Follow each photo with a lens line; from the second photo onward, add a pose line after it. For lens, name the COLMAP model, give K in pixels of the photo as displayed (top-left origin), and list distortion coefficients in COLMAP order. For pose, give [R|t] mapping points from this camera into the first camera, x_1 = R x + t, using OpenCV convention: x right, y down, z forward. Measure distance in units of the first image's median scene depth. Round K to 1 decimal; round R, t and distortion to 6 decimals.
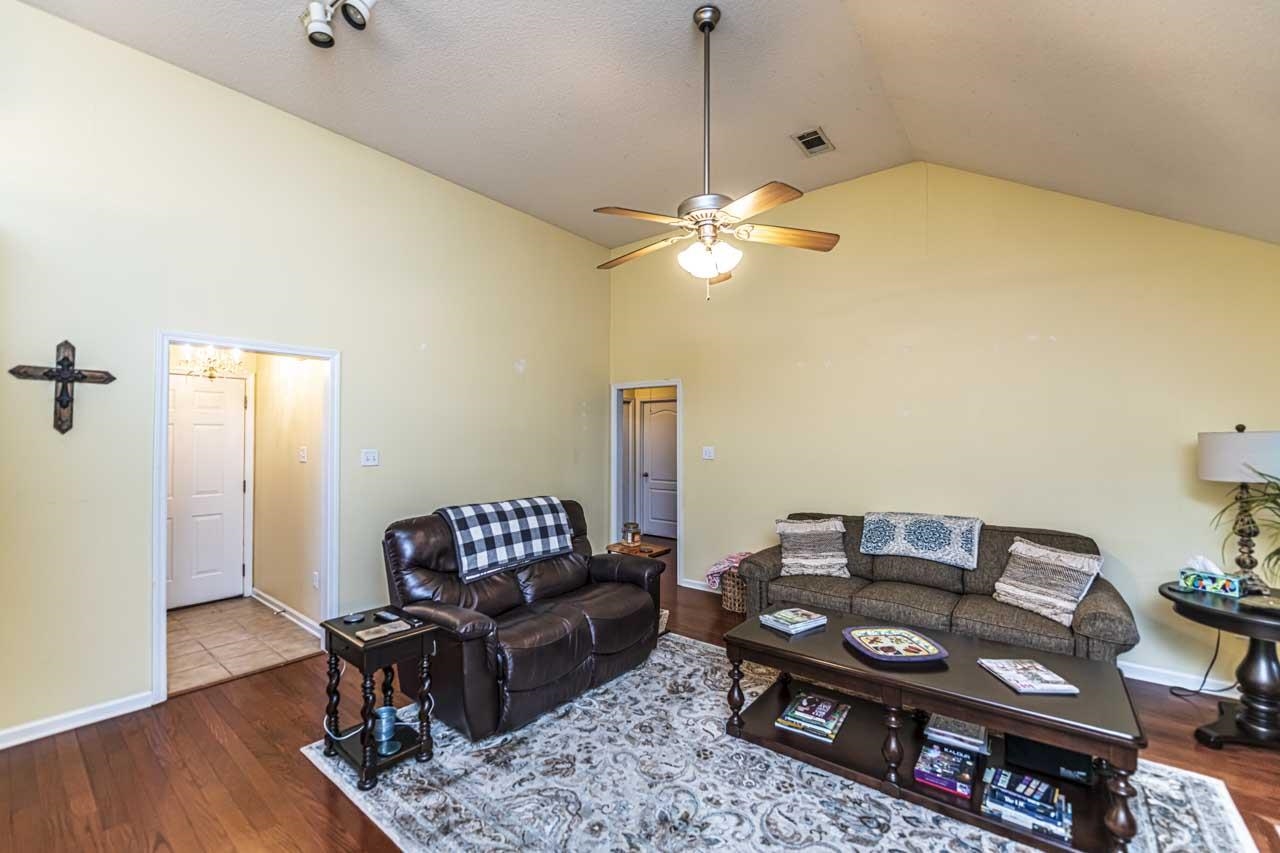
lens RADIAL K [[537.7, 0, 638.9], [0, 537.7, 422.9], [0, 0, 1]] dist [-0.017076, -0.000633]
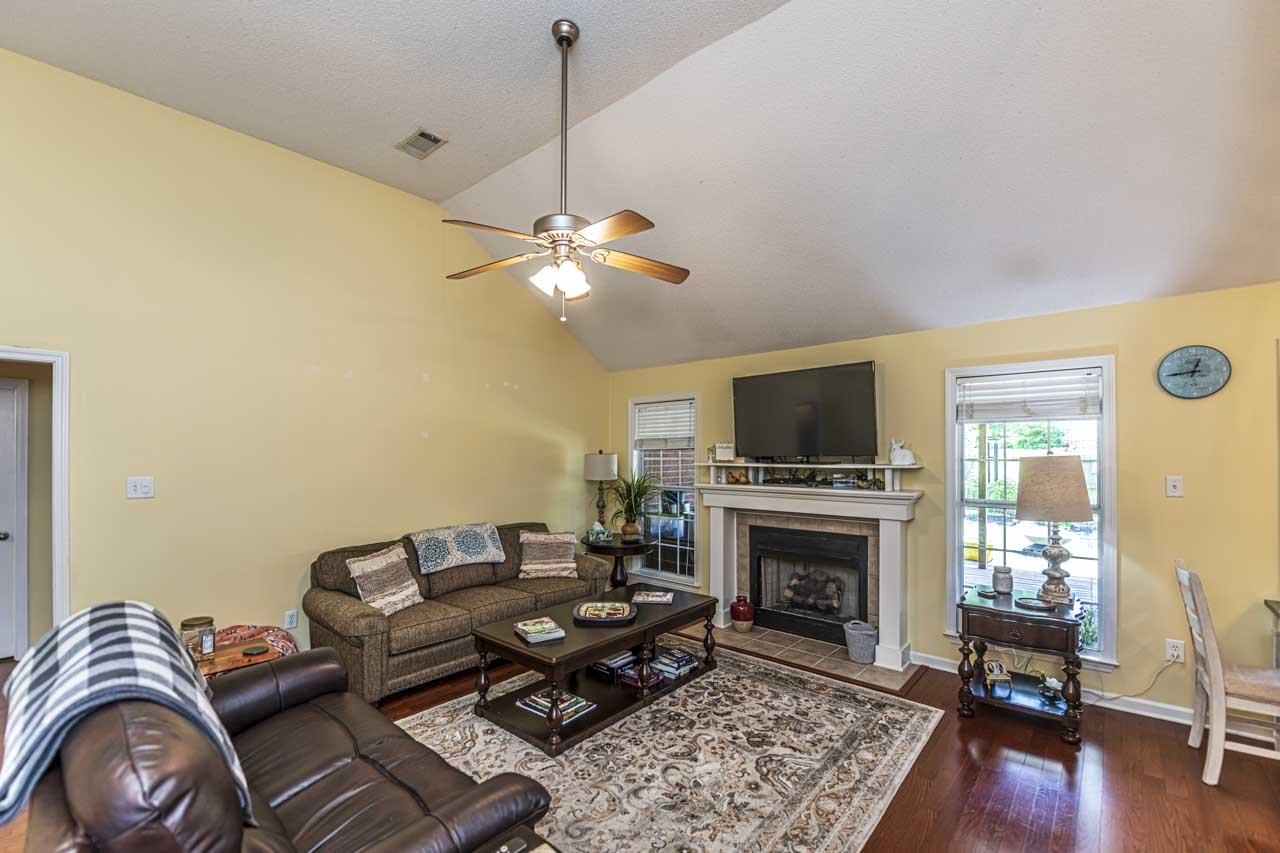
lens RADIAL K [[537.7, 0, 627.6], [0, 537.7, 454.5], [0, 0, 1]] dist [-0.017076, -0.000633]
pose [[0.065884, -0.004716, 0.997816, -0.701464], [-0.018617, 0.999809, 0.005955, 0.004955], [-0.997654, -0.018969, 0.065784, 0.686134]]
